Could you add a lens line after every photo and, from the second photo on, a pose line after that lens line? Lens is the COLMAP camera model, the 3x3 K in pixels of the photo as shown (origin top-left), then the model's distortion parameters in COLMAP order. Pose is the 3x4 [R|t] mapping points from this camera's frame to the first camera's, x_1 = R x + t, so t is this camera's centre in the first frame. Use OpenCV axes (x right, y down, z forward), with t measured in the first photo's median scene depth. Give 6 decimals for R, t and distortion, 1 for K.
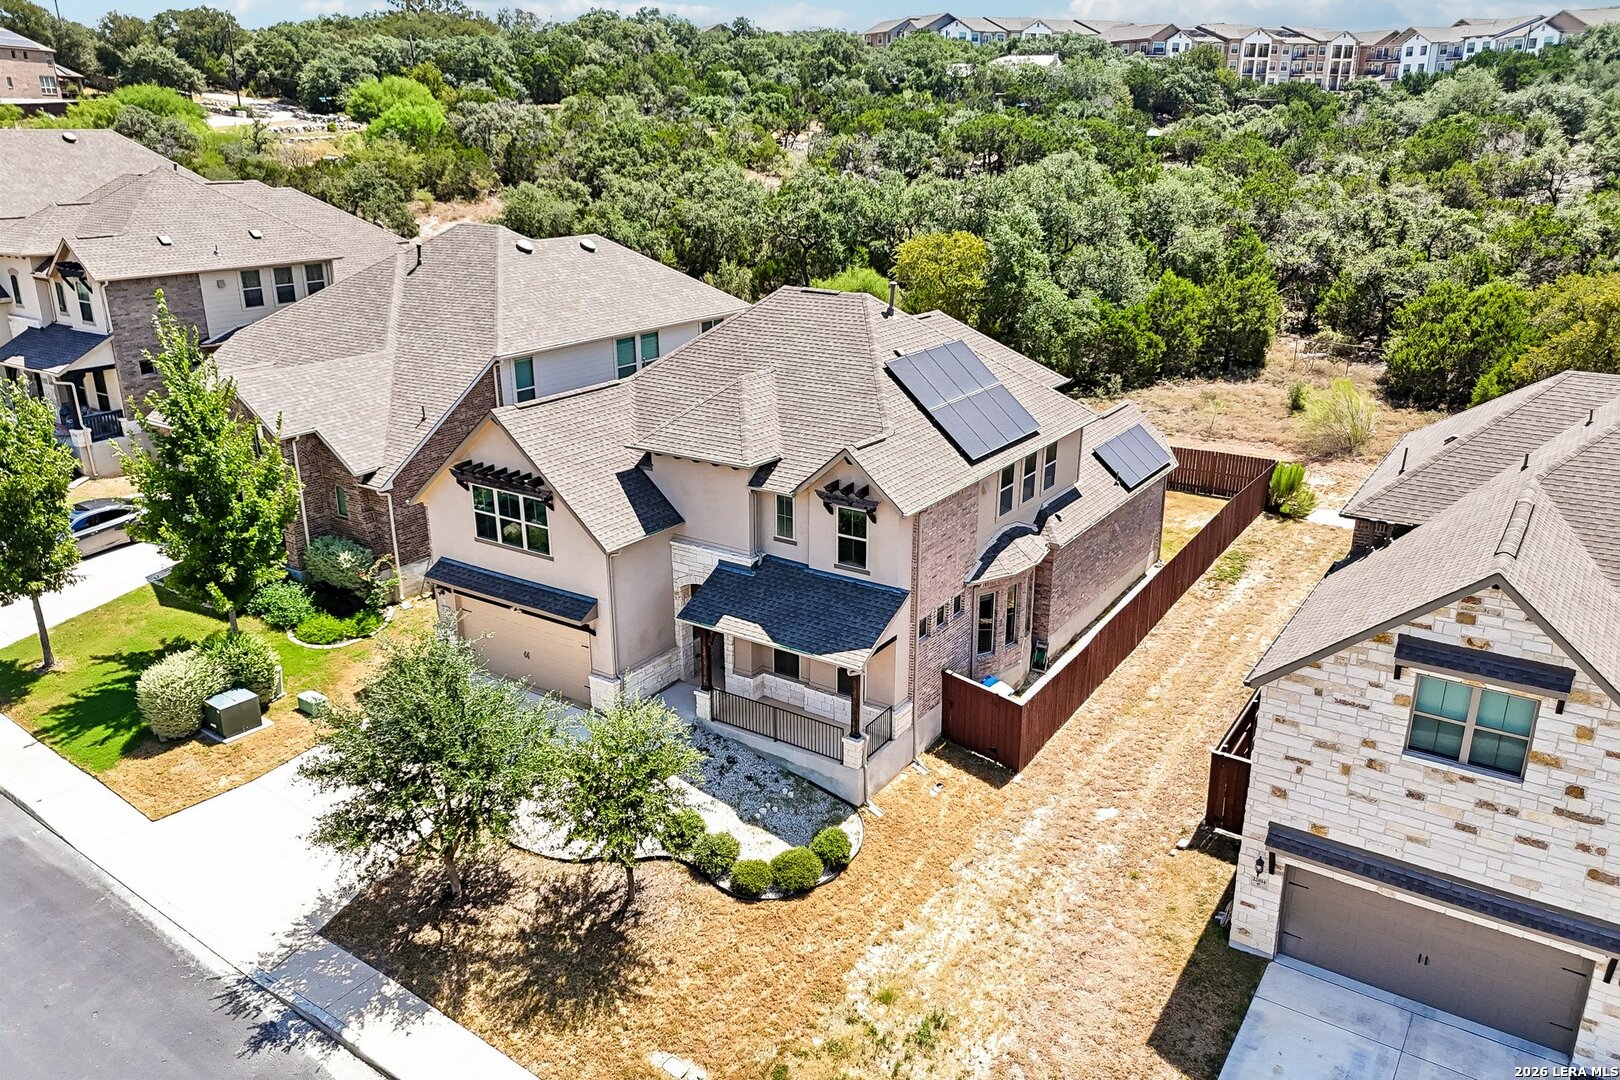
lens RADIAL K [[1162.9, 0, 803.5], [0, 1162.9, 609.0], [0, 0, 1]] dist [0.038185, -0.003392]
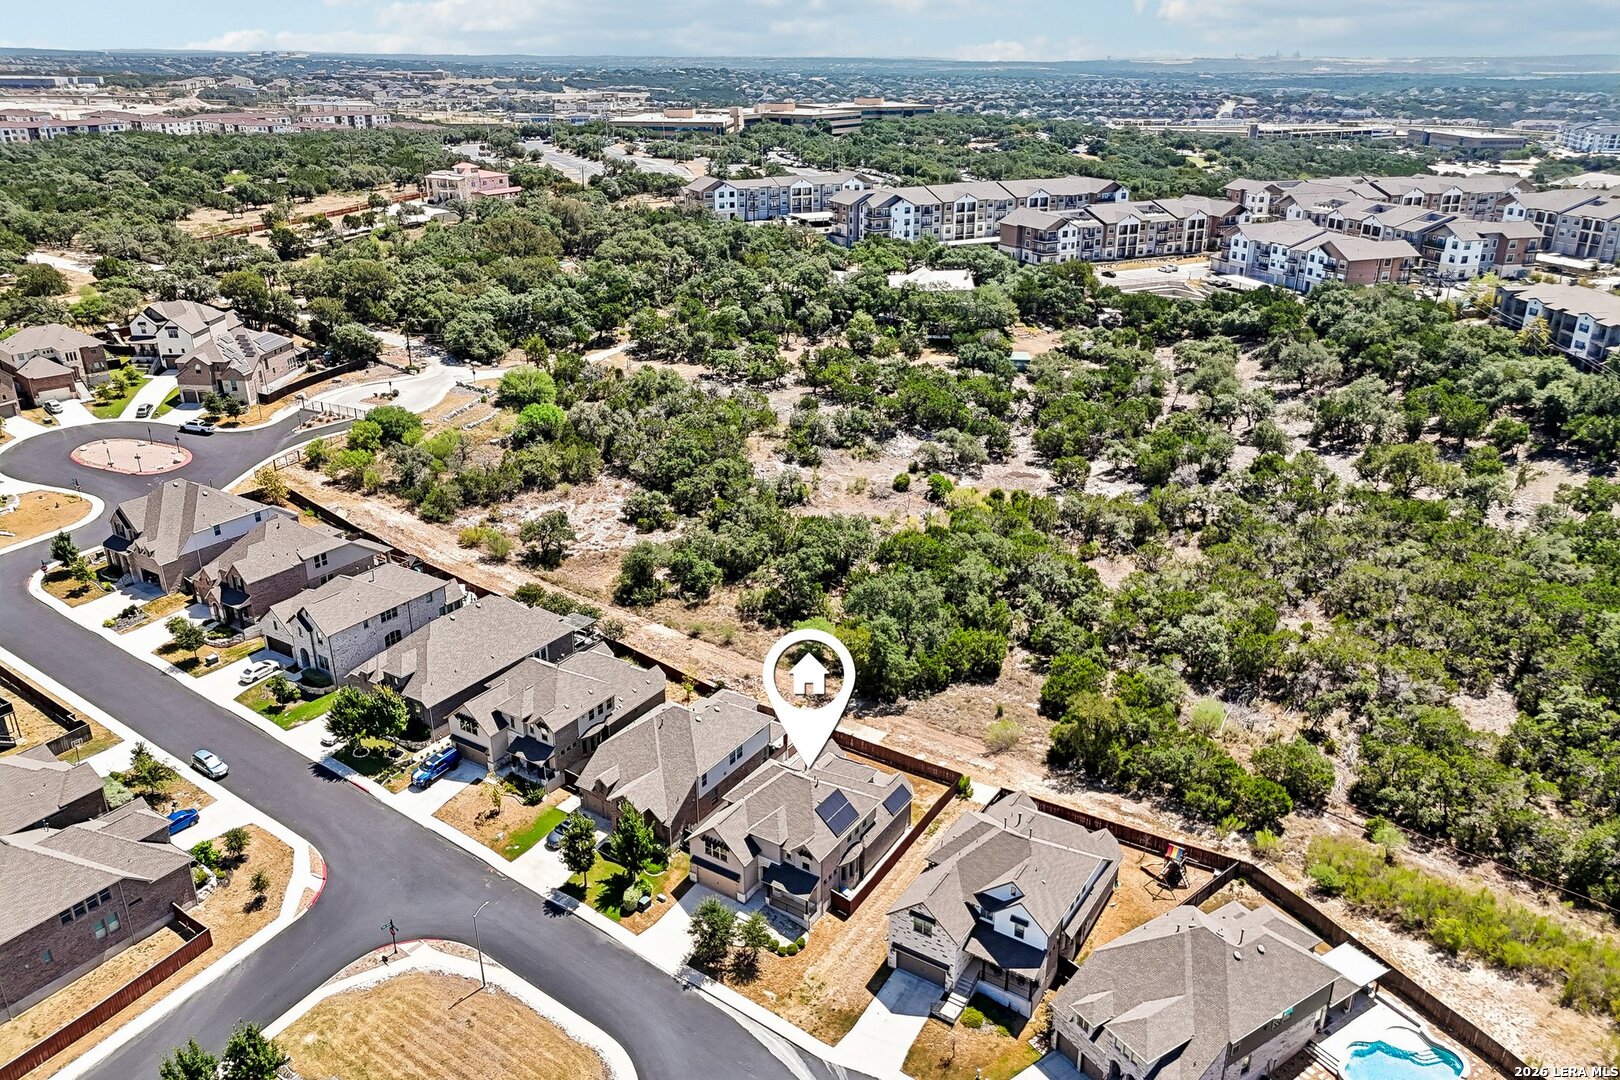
lens RADIAL K [[1162.9, 0, 803.5], [0, 1162.9, 609.0], [0, 0, 1]] dist [0.038185, -0.003392]
pose [[0.999844, -0.004521, 0.017057, -0.030336], [0.003481, 0.998159, 0.060548, -1.123344], [-0.017300, -0.060479, 0.998020, -2.814501]]
